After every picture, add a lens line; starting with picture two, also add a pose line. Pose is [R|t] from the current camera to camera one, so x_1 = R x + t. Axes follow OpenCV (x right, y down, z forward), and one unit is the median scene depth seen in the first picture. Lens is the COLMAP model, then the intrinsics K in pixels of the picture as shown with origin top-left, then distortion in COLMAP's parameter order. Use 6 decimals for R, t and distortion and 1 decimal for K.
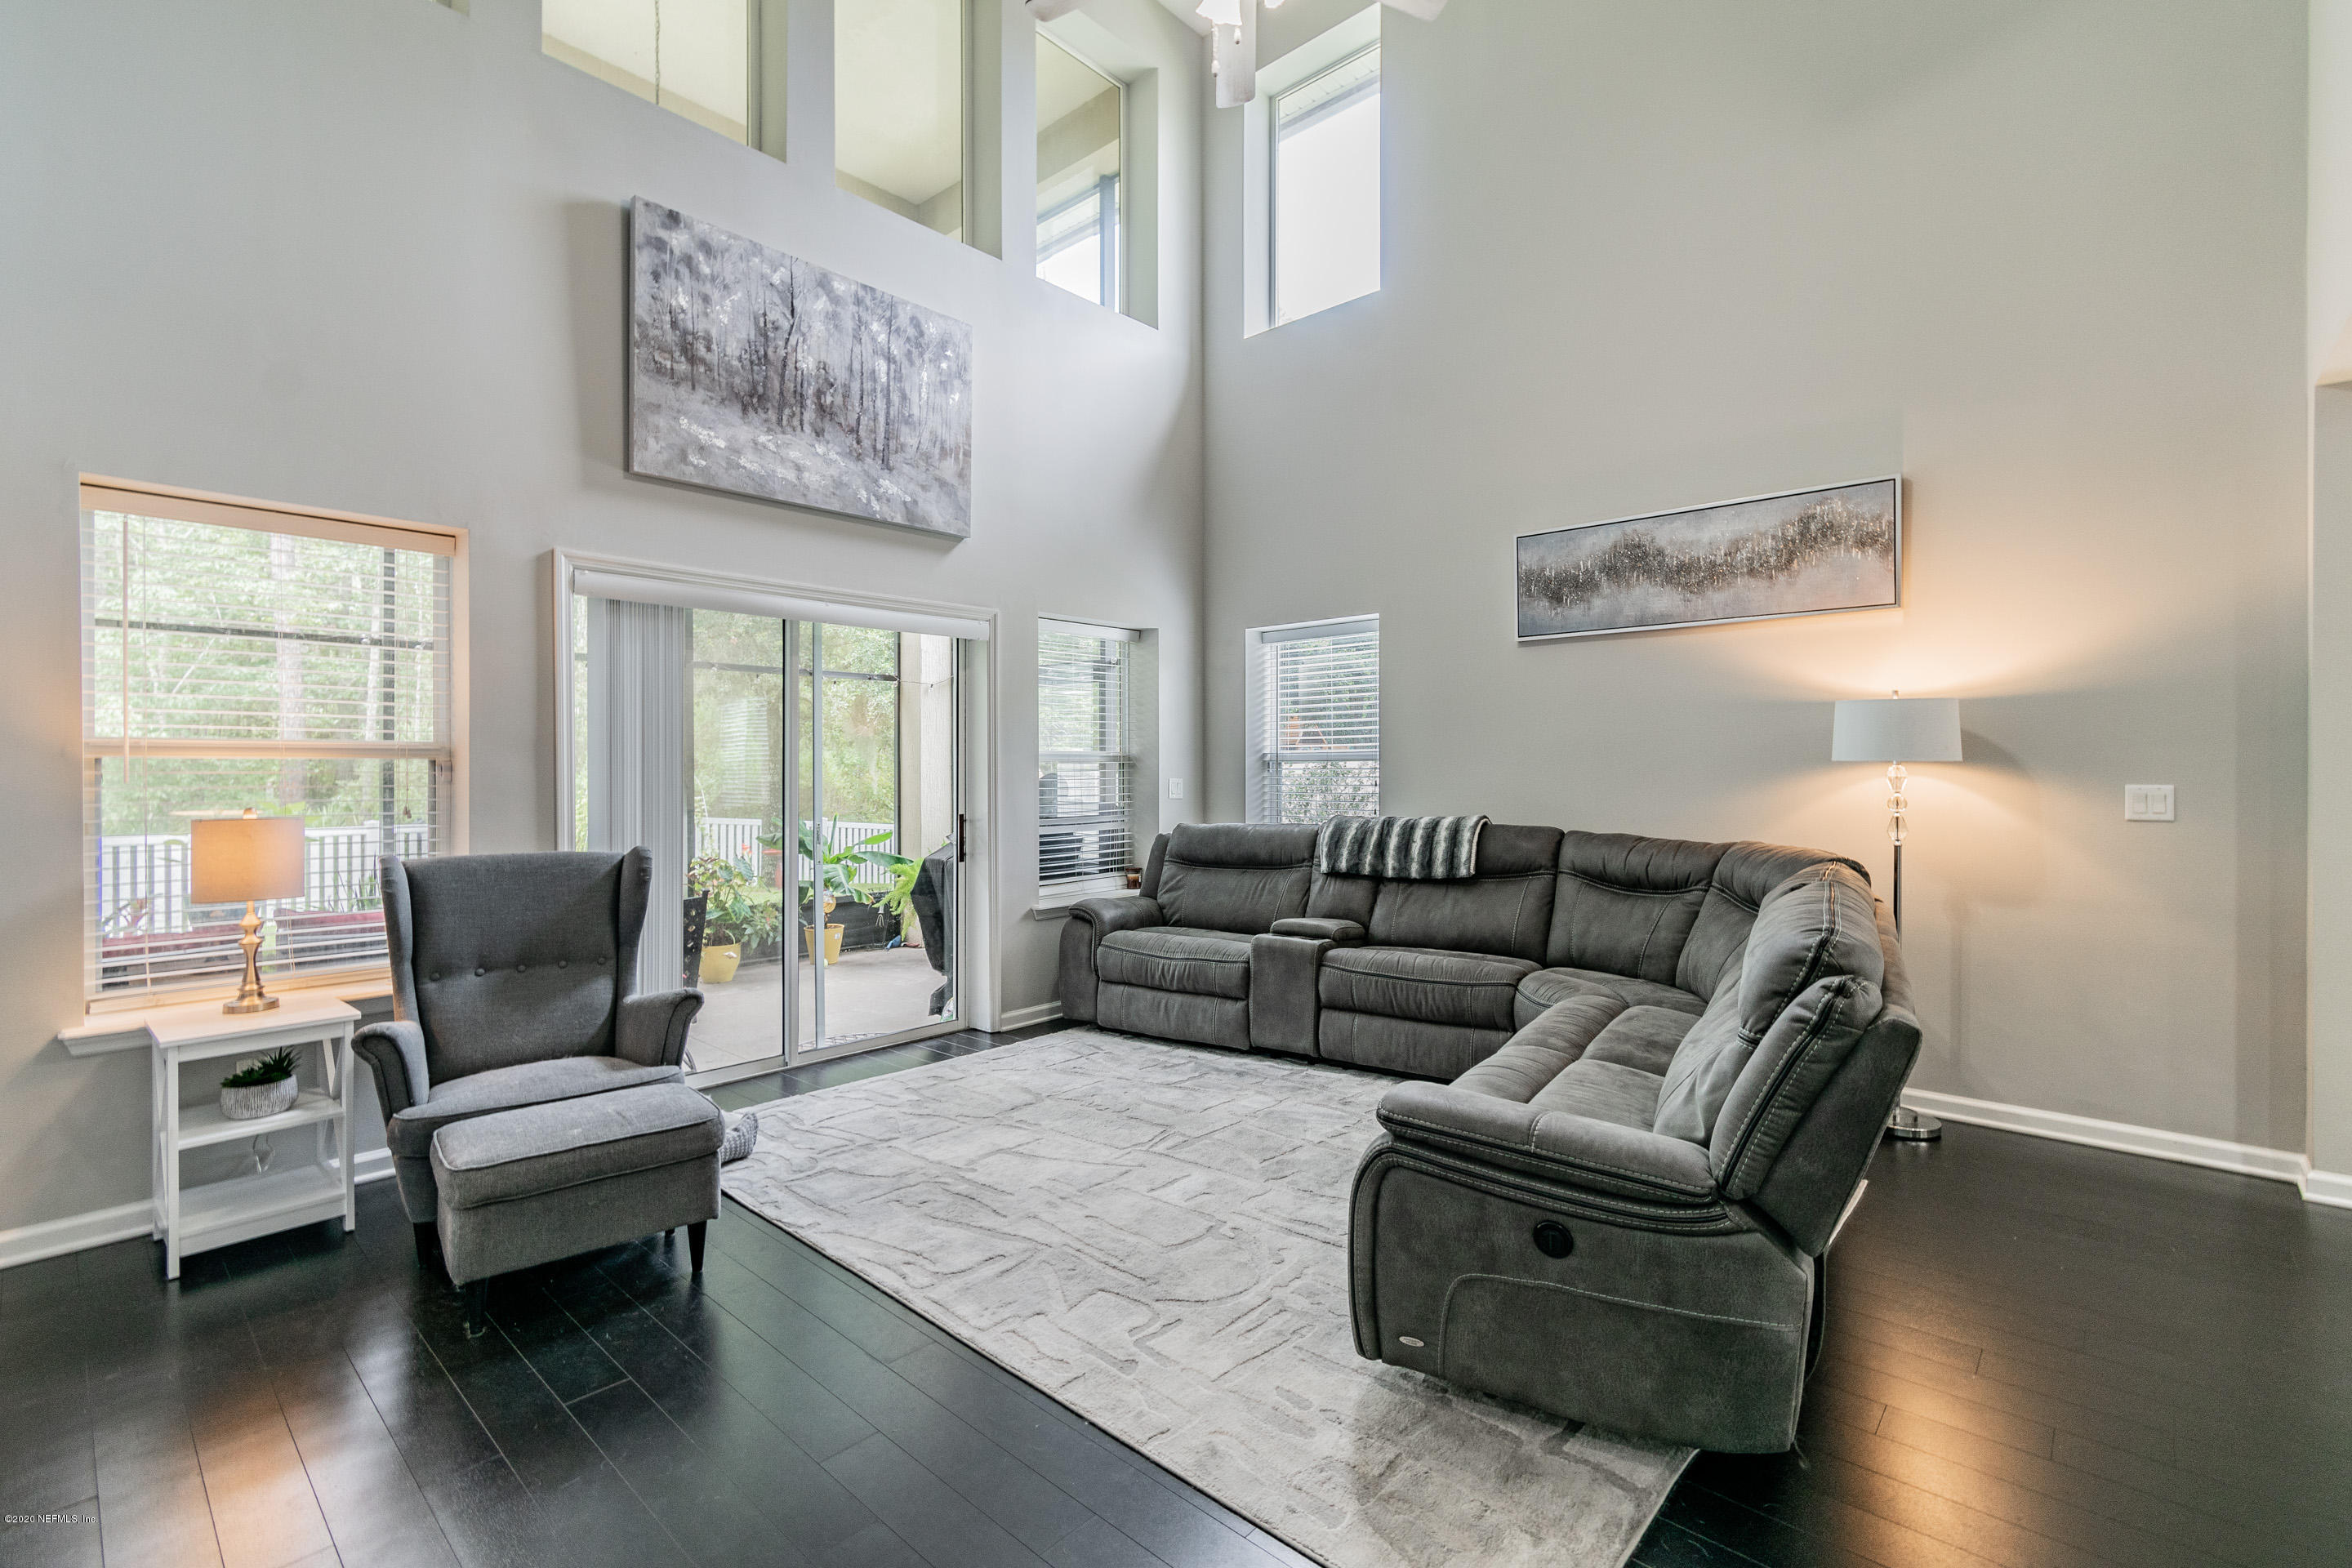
lens RADIAL K [[1051.1, 0, 1179.8], [0, 1051.1, 771.6], [0, 0, 1]] dist [0.000814, 0.000044]
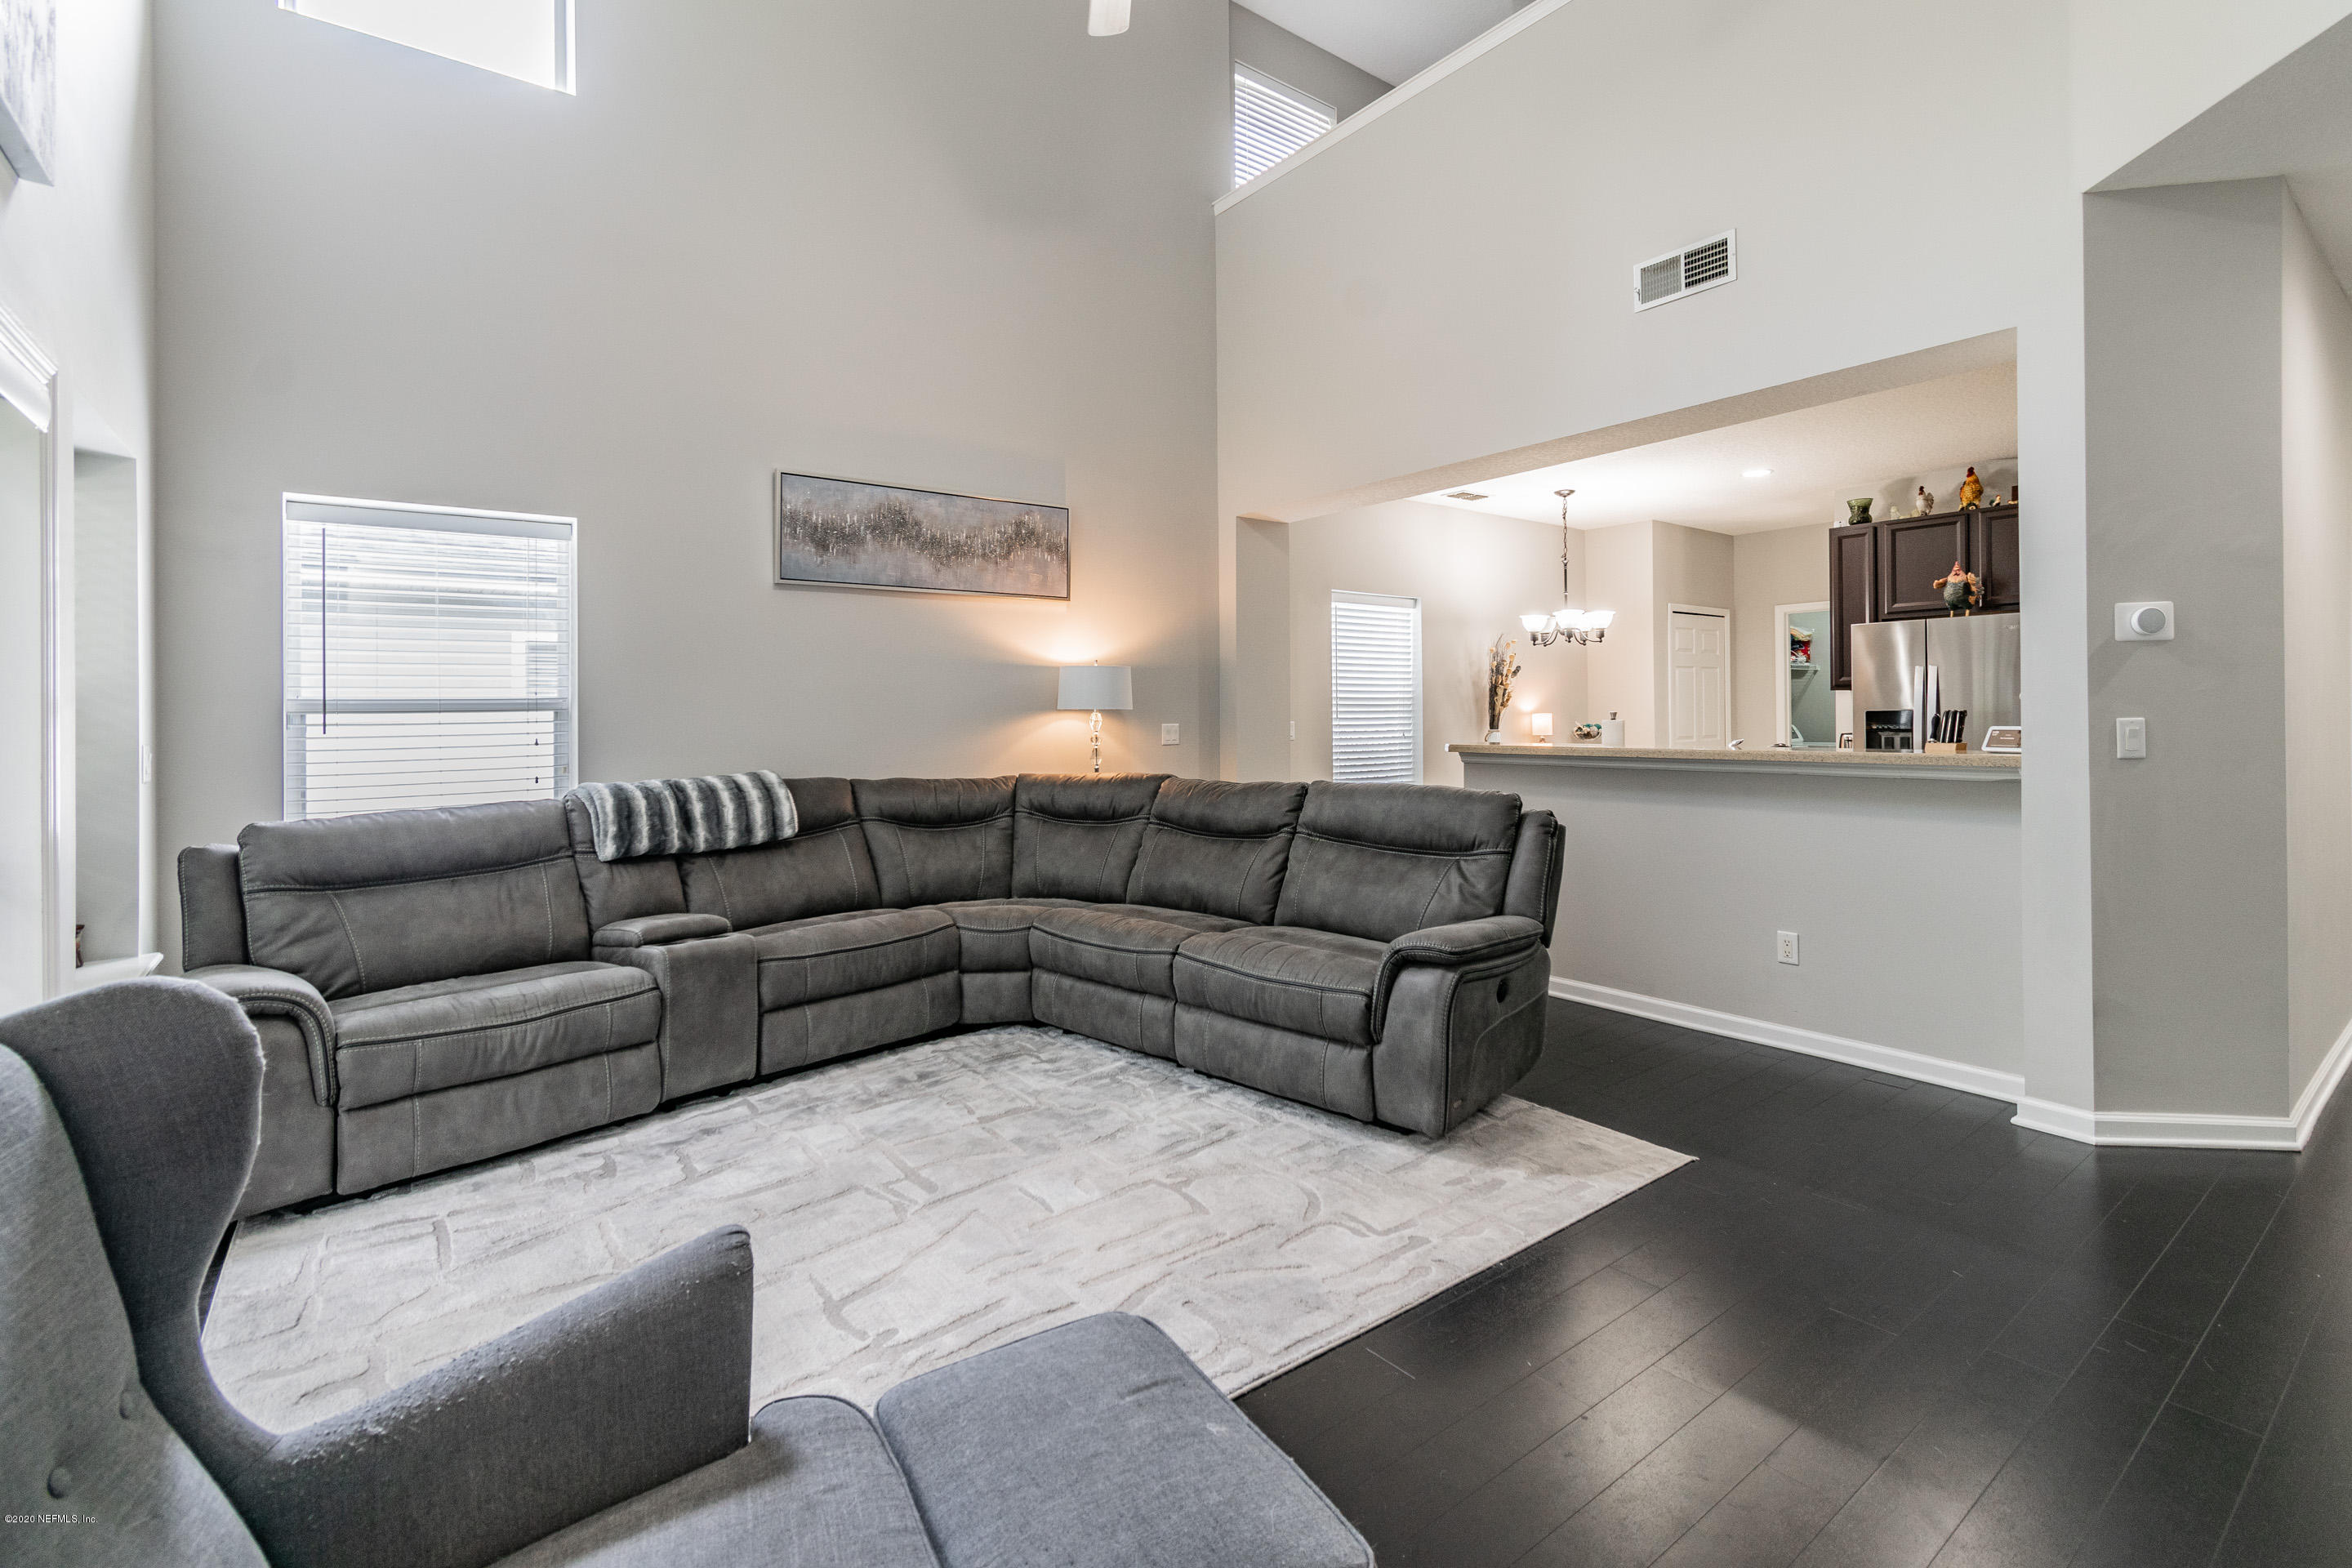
lens RADIAL K [[1051.1, 0, 1218.2], [0, 1051.1, 716.3], [0, 0, 1]] dist [0.000814, 0.000044]
pose [[0.167605, -0.002824, 0.985850, -0.593525], [0.017476, 0.999847, -0.000107, 0.001844], [-0.985699, 0.017247, 0.167629, 0.506443]]
